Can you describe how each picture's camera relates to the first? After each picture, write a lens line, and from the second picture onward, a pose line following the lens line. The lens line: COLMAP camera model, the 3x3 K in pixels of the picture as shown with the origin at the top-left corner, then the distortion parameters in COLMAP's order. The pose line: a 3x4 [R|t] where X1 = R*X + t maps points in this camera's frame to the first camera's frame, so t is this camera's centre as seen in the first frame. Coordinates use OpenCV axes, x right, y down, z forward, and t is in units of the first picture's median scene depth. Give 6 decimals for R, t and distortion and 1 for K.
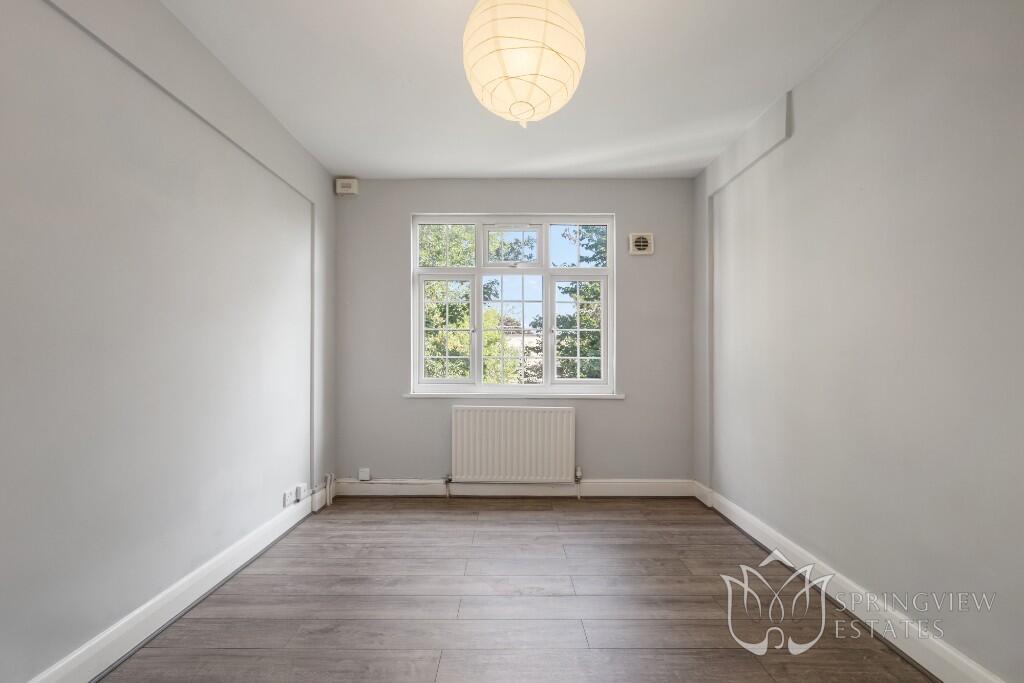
lens RADIAL K [[442.5, 0, 504.3], [0, 442.5, 348.8], [0, 0, 1]] dist [-0.001248, -0.000141]
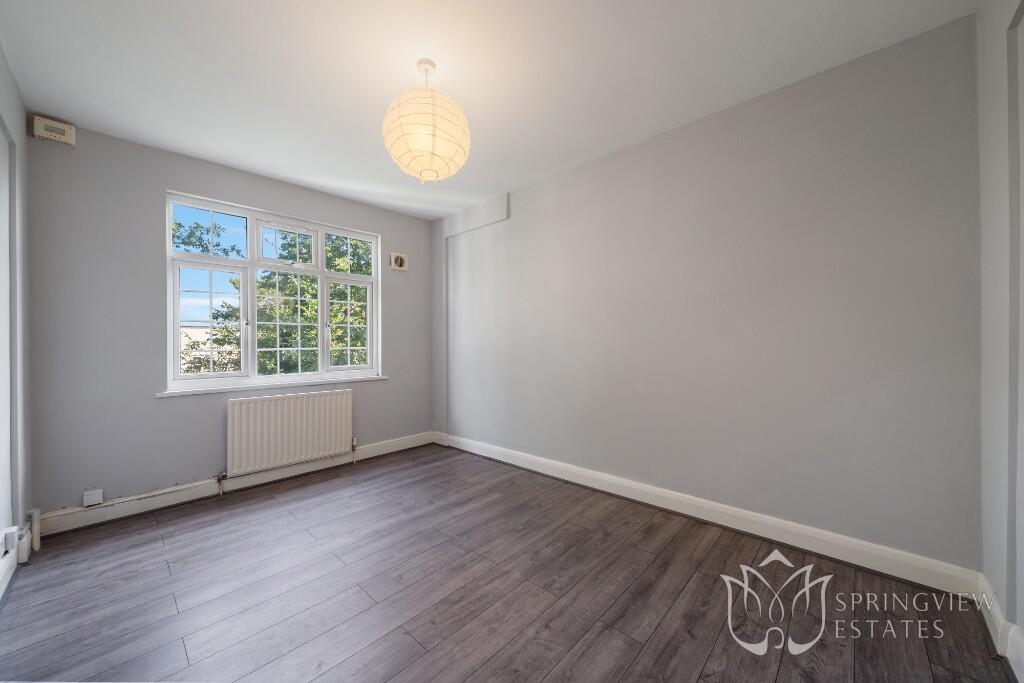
lens RADIAL K [[373.6, 0, 499.1], [0, 373.6, 340.0], [0, 0, 1]] dist [-0.004177, 0.000019]
pose [[0.694395, -0.004541, 0.719580, -0.303894], [0.005700, 0.999983, 0.000810, 0.000101], [-0.719571, 0.003539, 0.694410, -0.002440]]
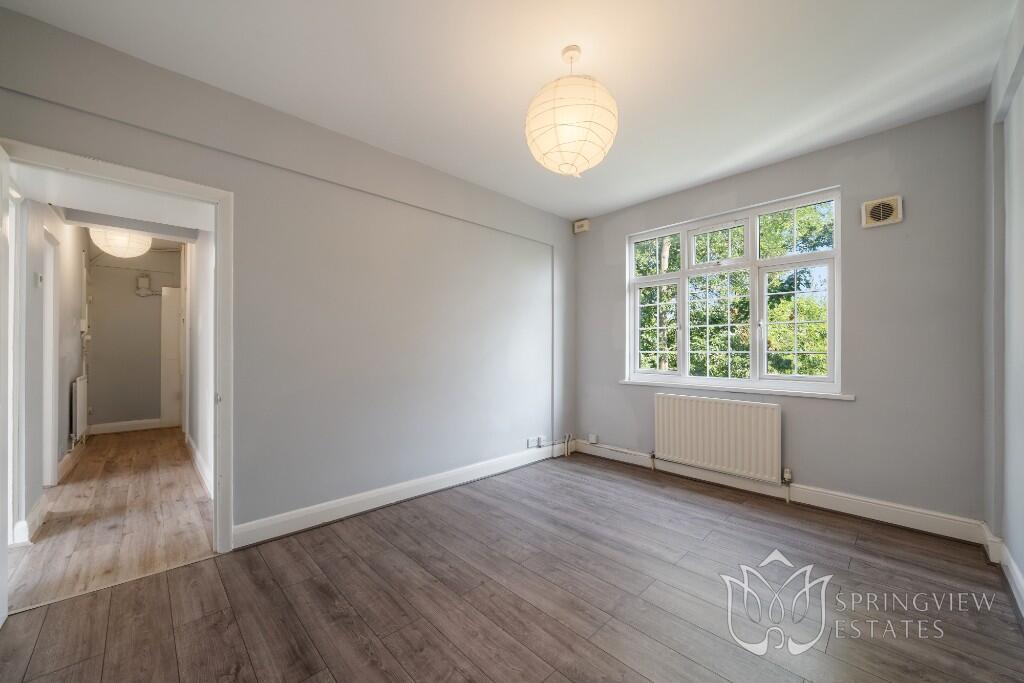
lens RADIAL K [[373.6, 0, 509.6], [0, 373.6, 347.7], [0, 0, 1]] dist [-0.004177, 0.000019]
pose [[0.701375, -0.007451, -0.712754, 0.331323], [0.011188, 0.999937, 0.000557, 0.004616], [0.712705, -0.008365, 0.701414, 0.032593]]
